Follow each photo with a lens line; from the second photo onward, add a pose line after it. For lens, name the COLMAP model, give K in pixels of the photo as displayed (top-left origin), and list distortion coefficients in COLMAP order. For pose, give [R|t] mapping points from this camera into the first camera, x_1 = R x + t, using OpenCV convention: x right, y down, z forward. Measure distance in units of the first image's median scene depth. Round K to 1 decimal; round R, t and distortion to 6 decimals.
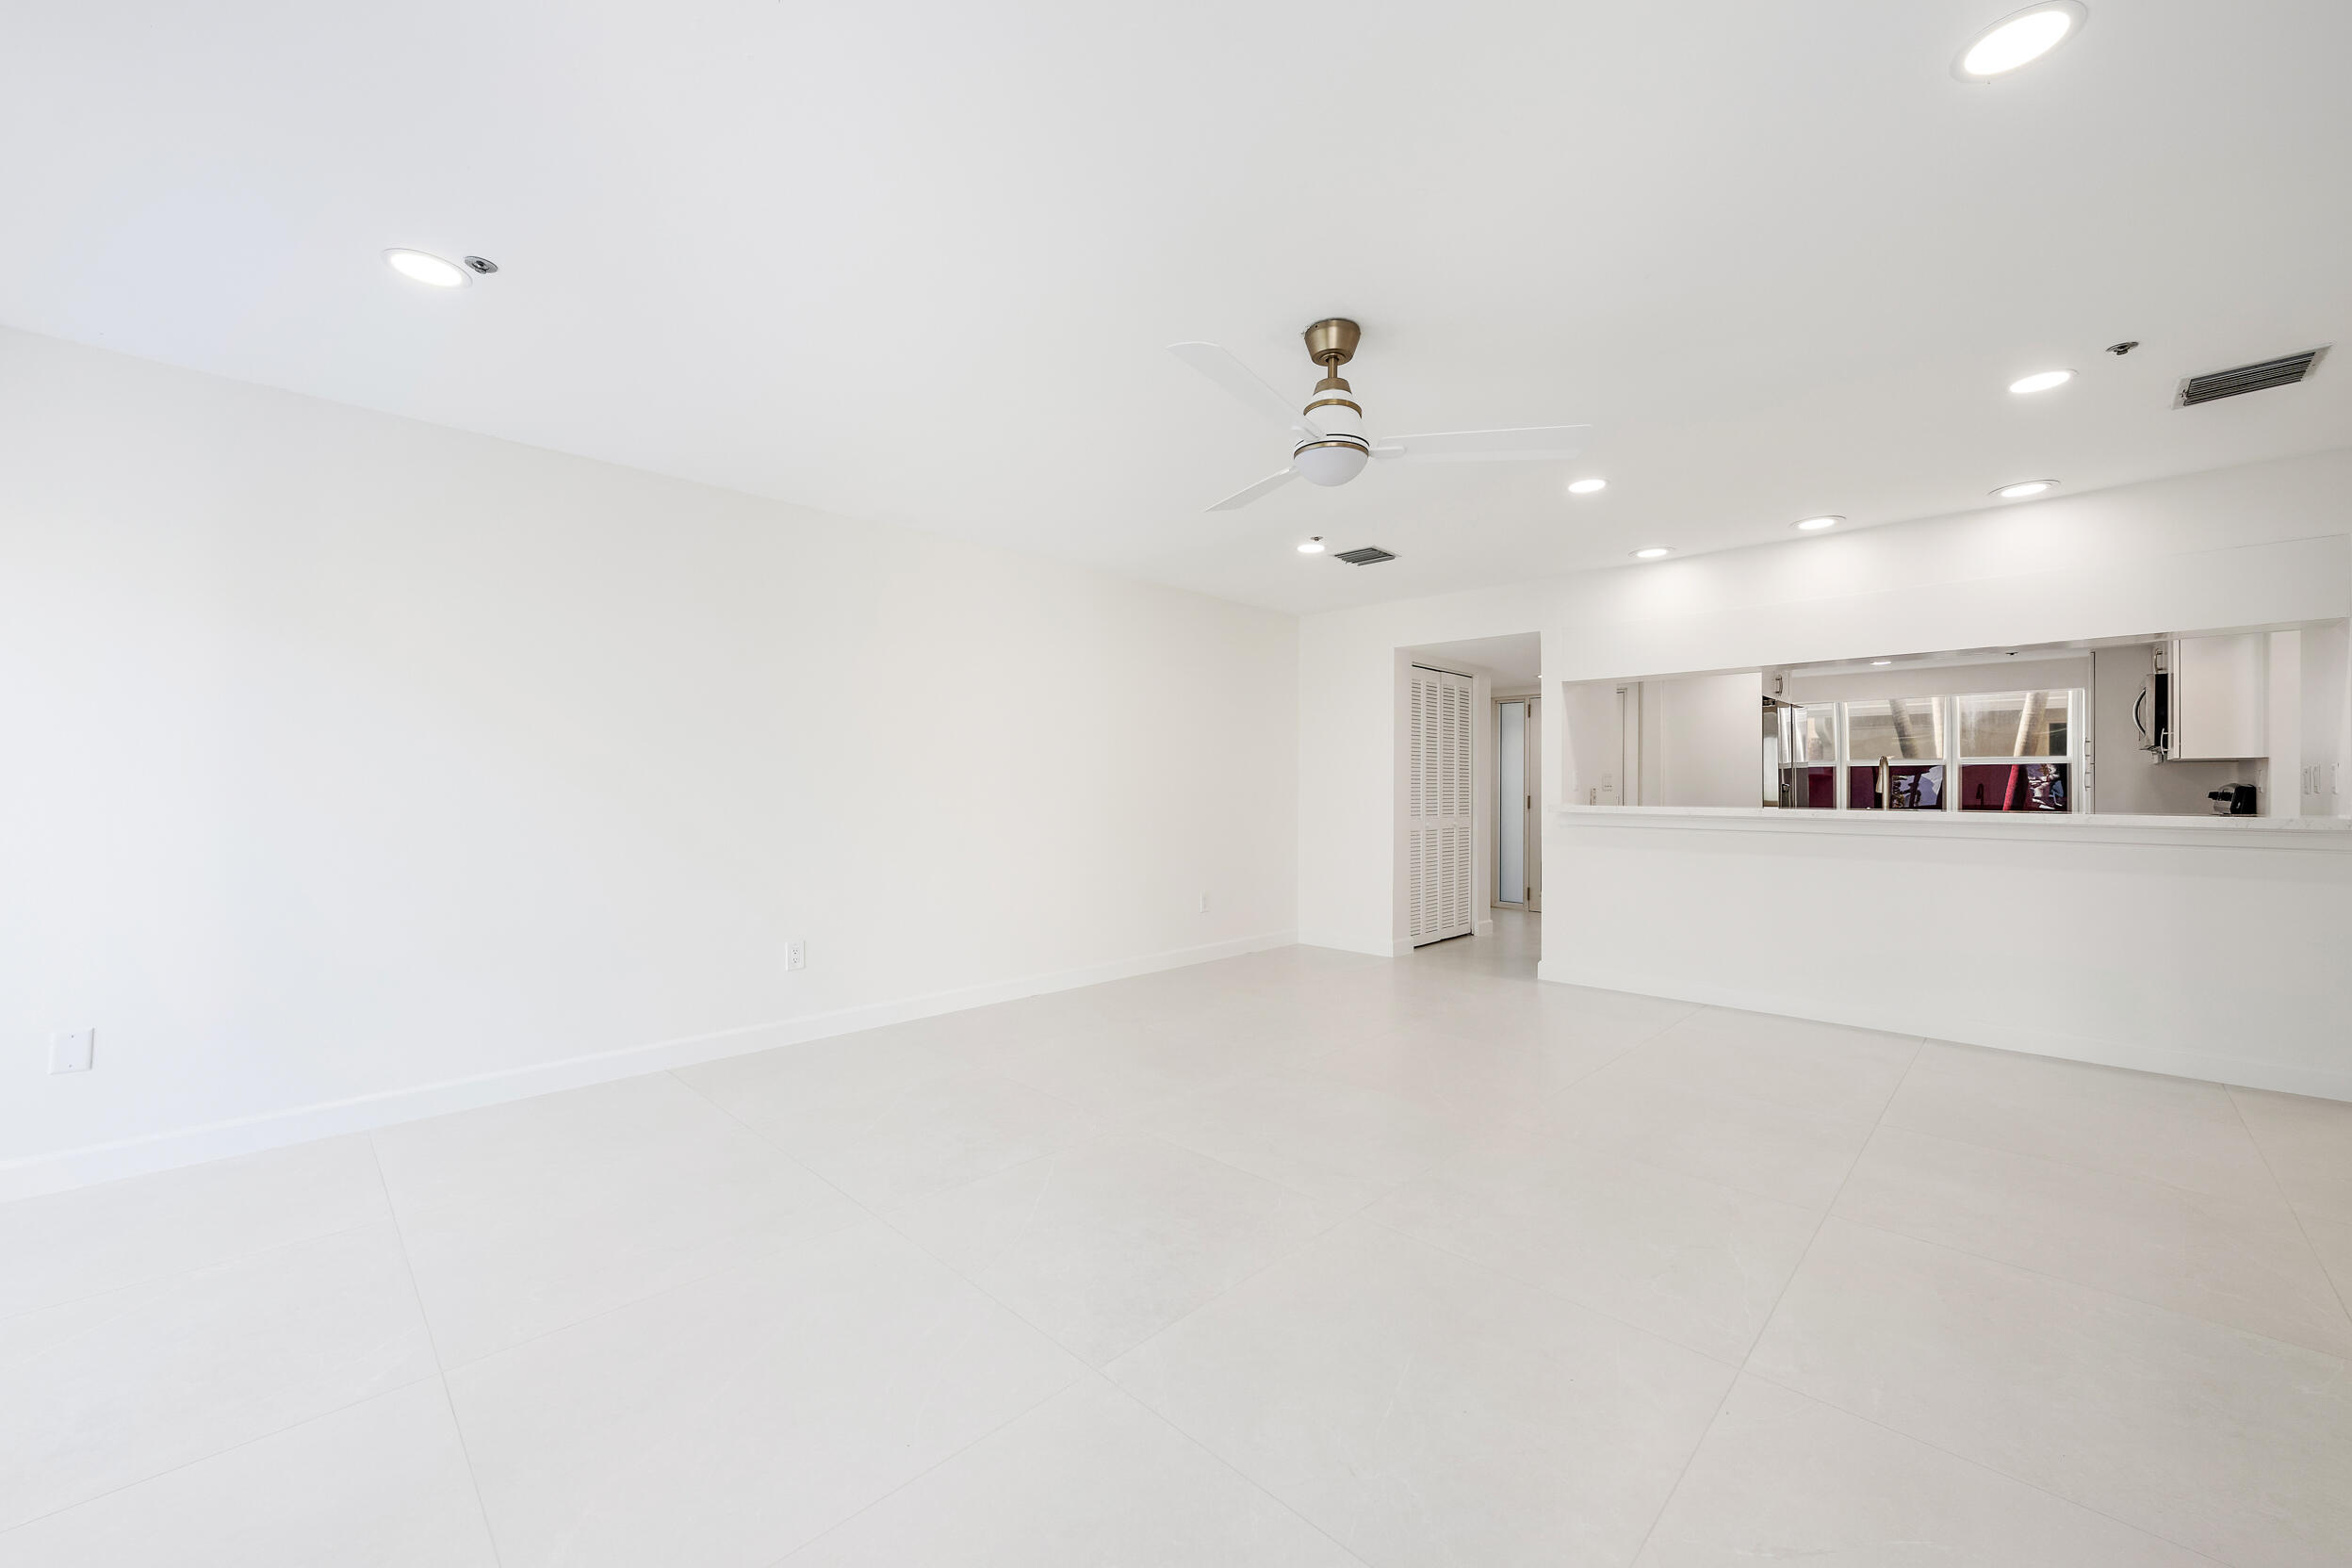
lens RADIAL K [[911.5, 0, 1183.0], [0, 911.5, 772.9], [0, 0, 1]] dist [-0.000610, -0.000134]
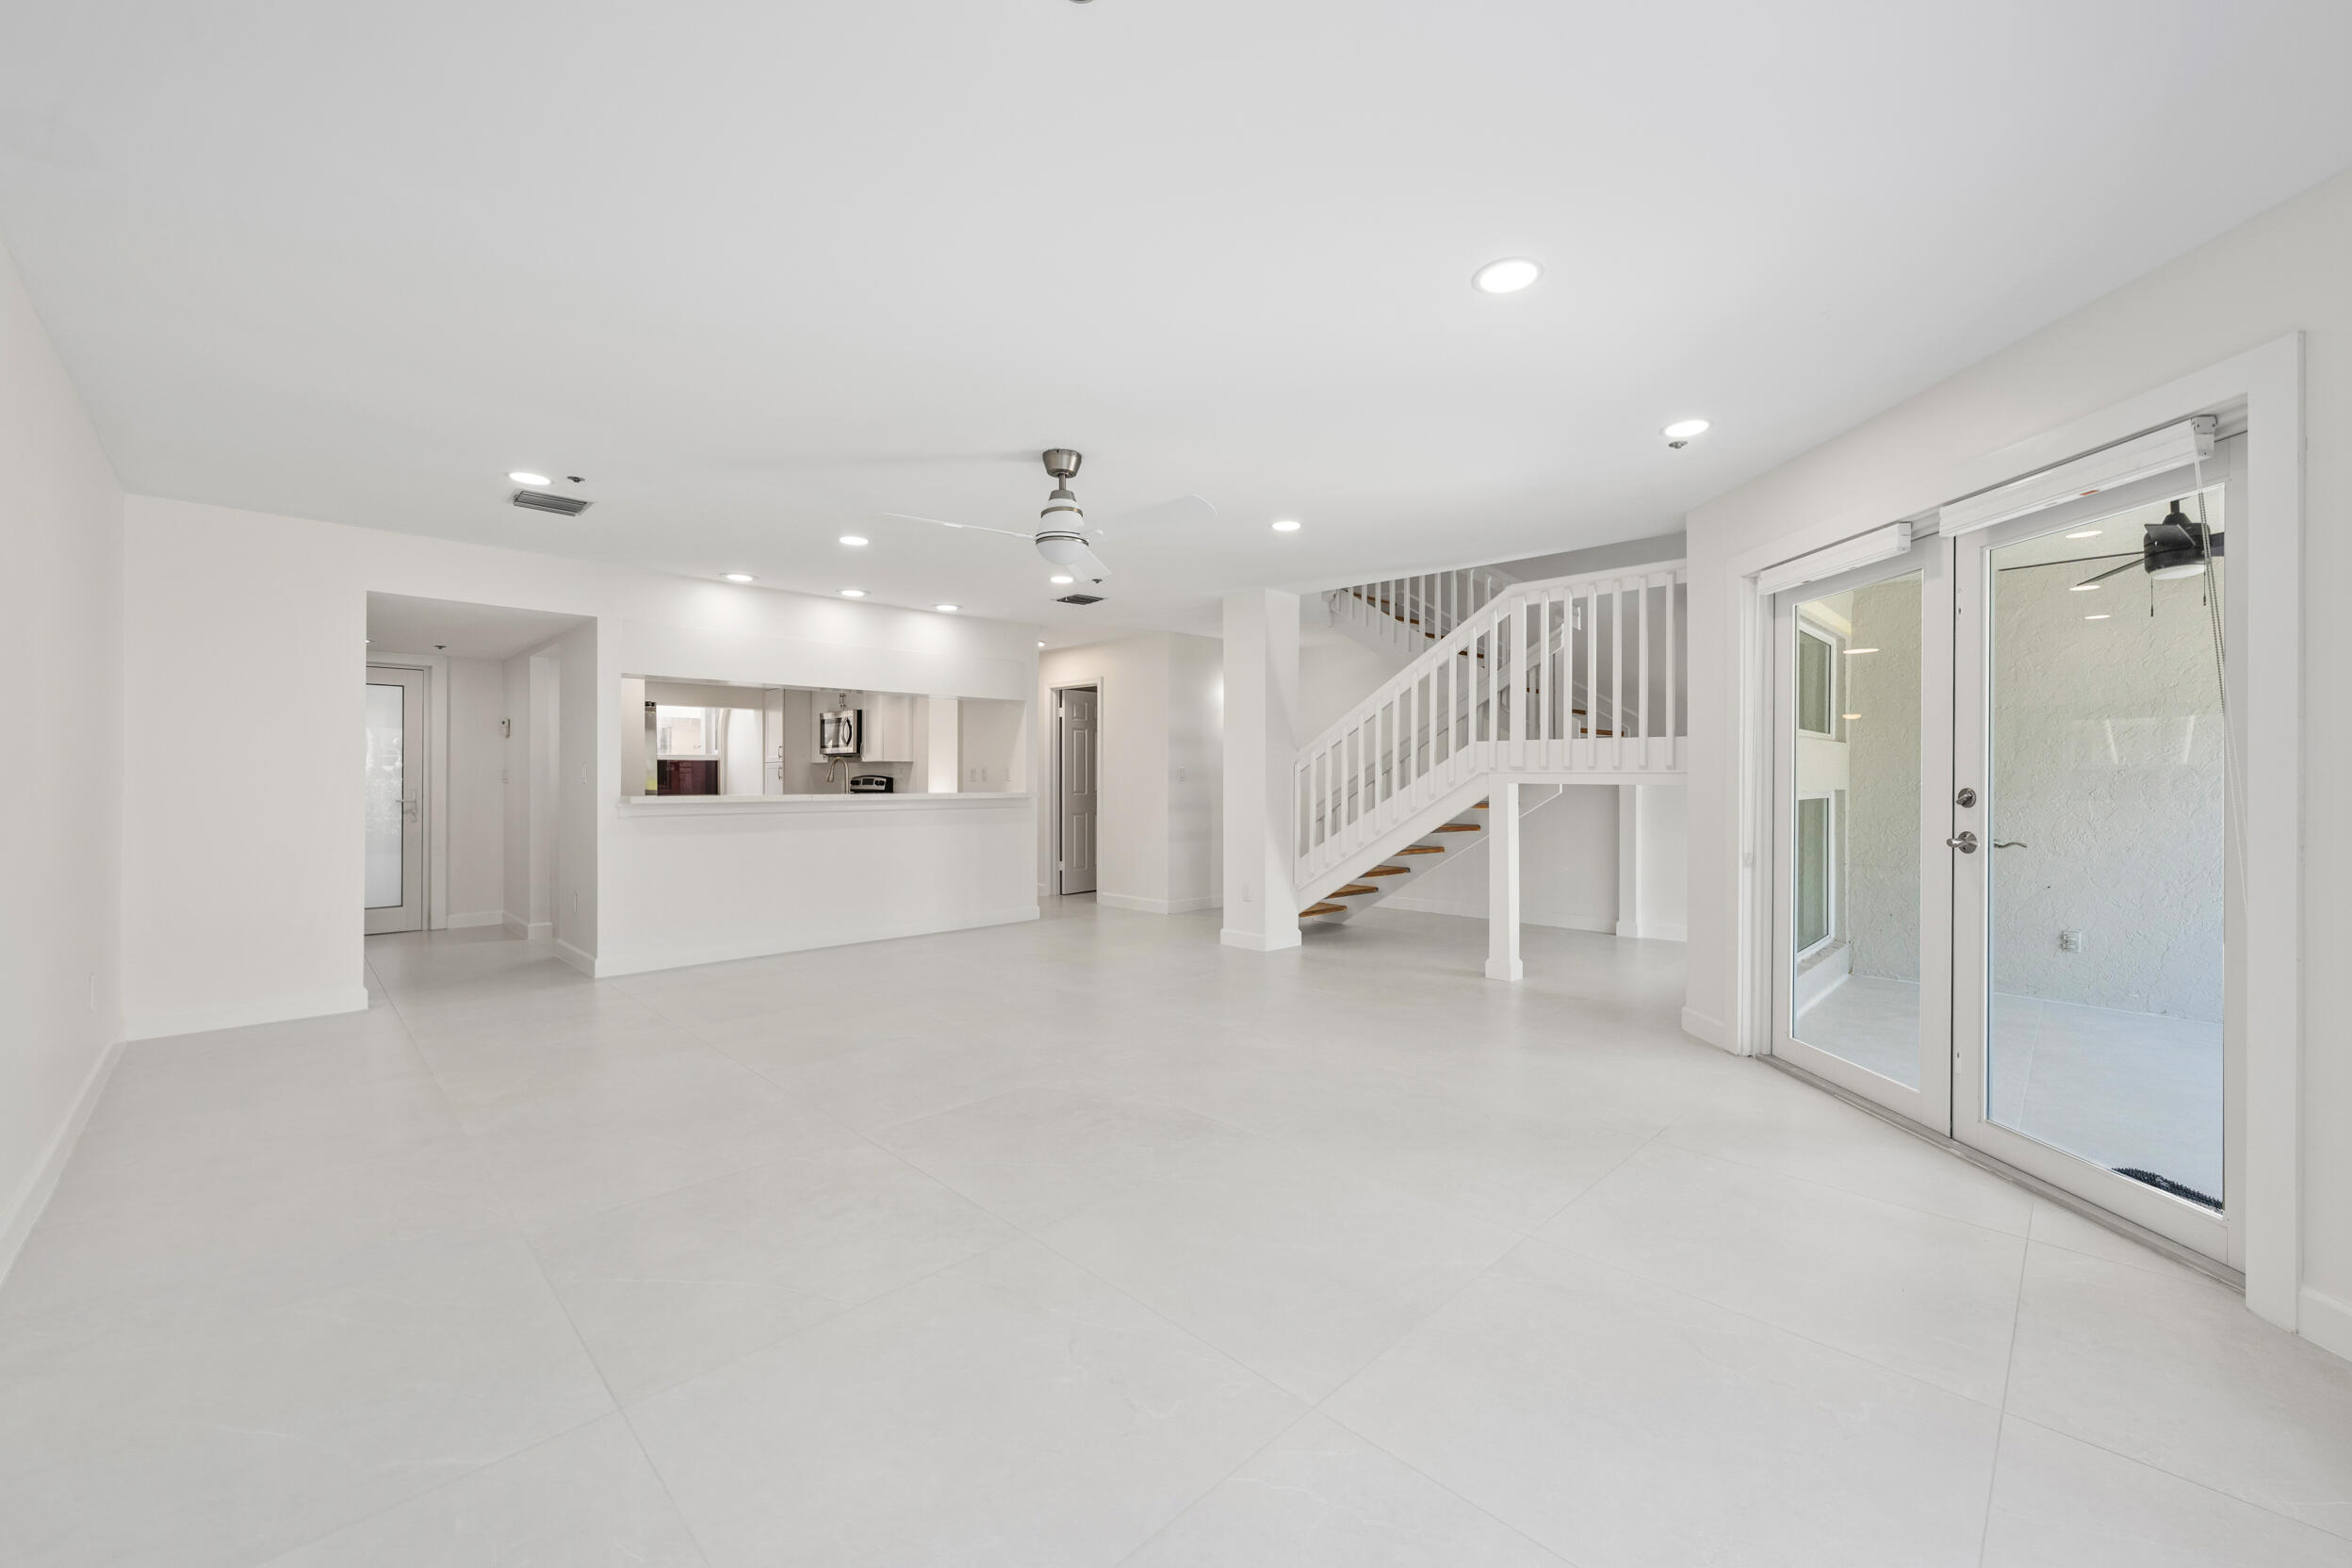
lens RADIAL K [[911.5, 0, 1183.0], [0, 911.5, 772.9], [0, 0, 1]] dist [-0.000610, -0.000134]
pose [[-0.005118, 0.001950, 0.999985, -0.577477], [-0.016523, 0.999861, -0.002034, 0.000586], [-0.999850, -0.016533, -0.005085, 0.380396]]
